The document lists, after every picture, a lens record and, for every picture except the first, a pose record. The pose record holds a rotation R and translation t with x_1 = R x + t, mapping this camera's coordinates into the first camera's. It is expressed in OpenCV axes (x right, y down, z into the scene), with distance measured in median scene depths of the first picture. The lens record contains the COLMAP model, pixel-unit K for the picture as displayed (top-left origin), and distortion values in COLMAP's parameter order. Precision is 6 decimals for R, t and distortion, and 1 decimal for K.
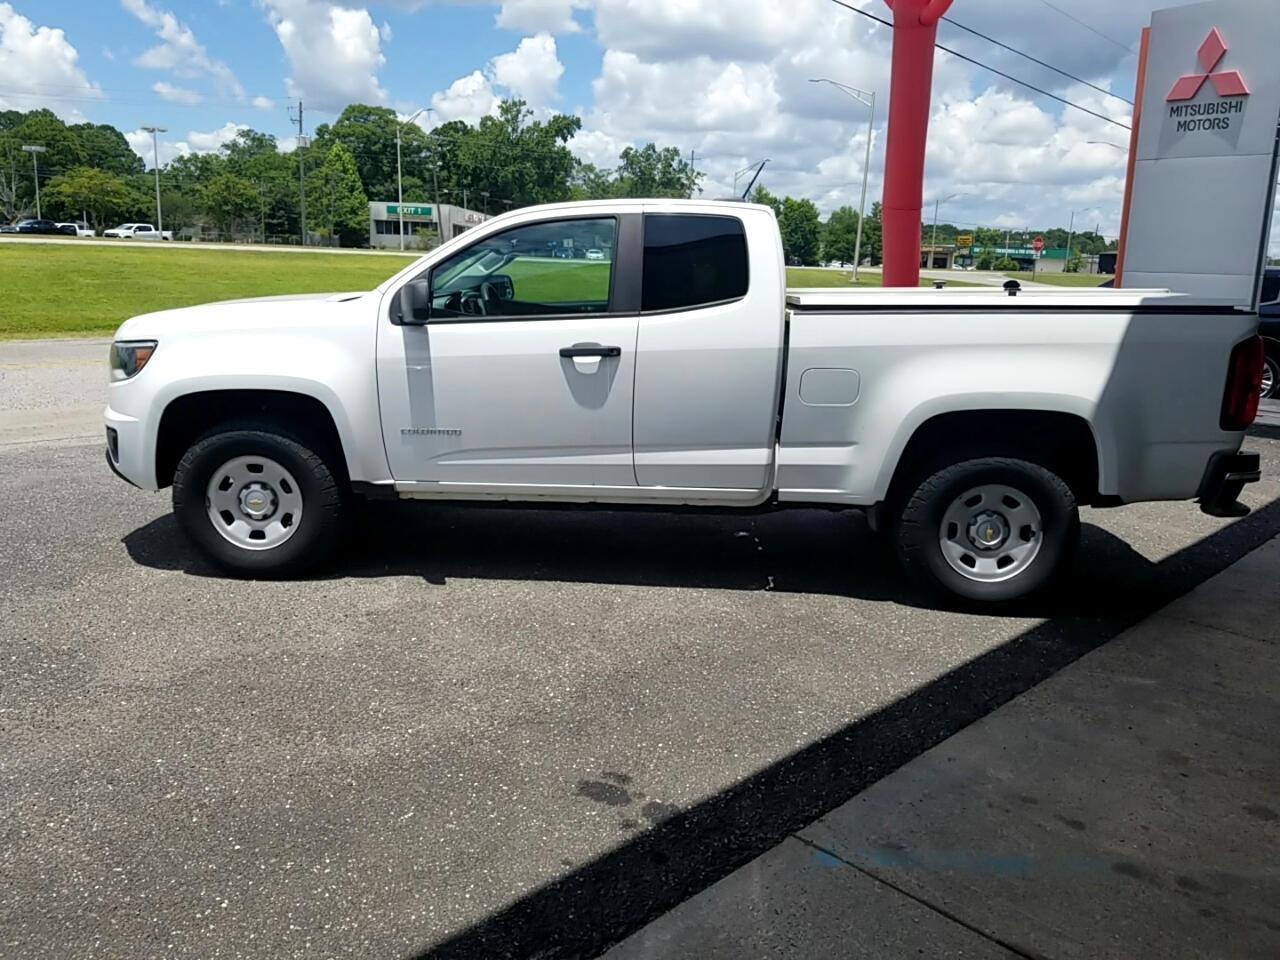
lens RADIAL K [[1000.0, 0, 607.1], [0, 1000.0, 474.5], [0, 0, 1]] dist [0.068664, -0.109200]
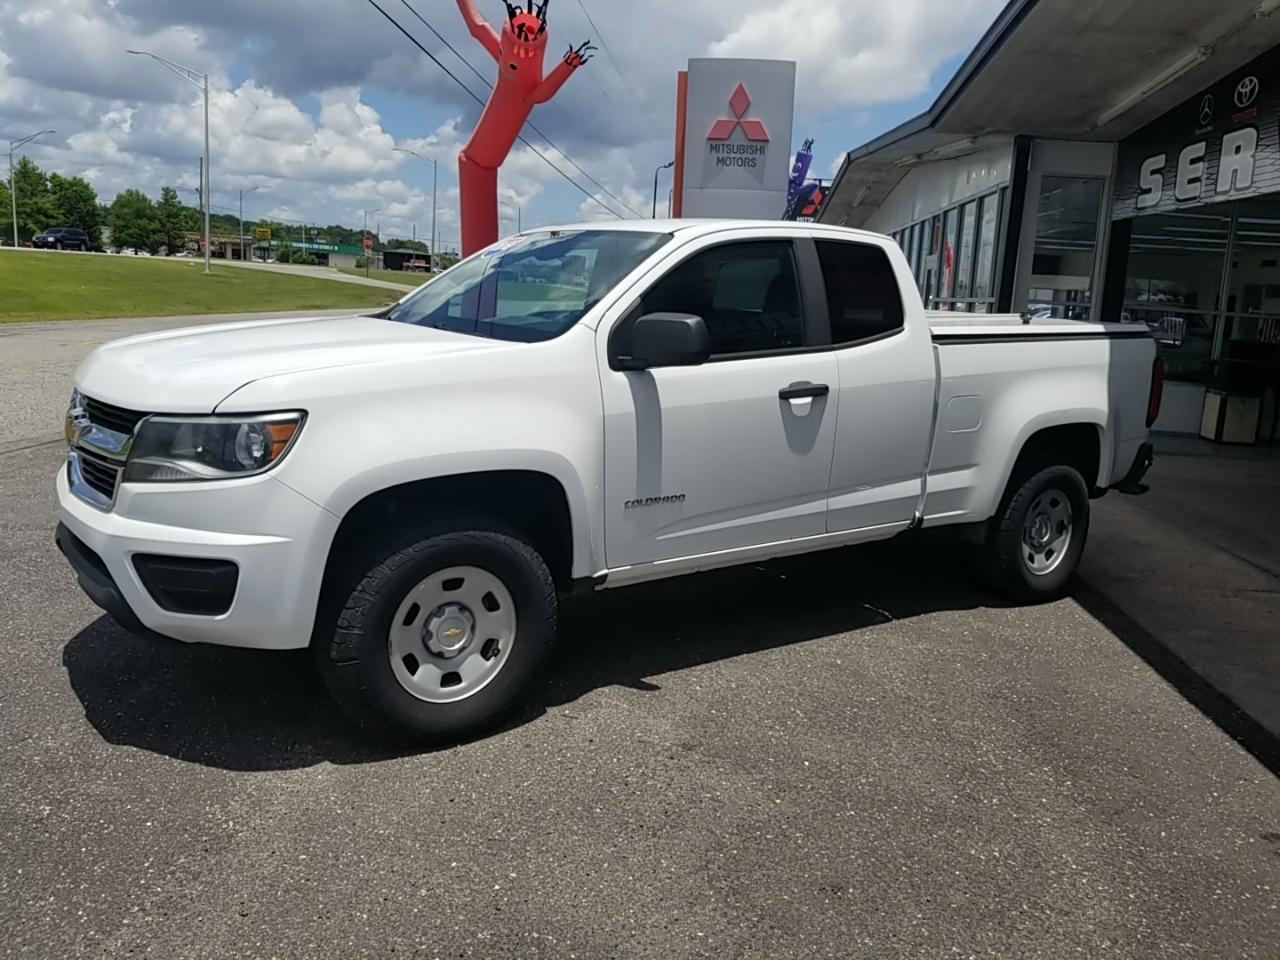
lens RADIAL K [[1007.0, 0, 609.3], [0, 1007.0, 454.1], [0, 0, 1]] dist [0.057193, -0.093475]
pose [[0.778877, -0.089760, 0.620720, -0.677850], [0.097226, 0.995022, 0.021887, -0.098126], [-0.619594, 0.043303, 0.783727, 0.382333]]
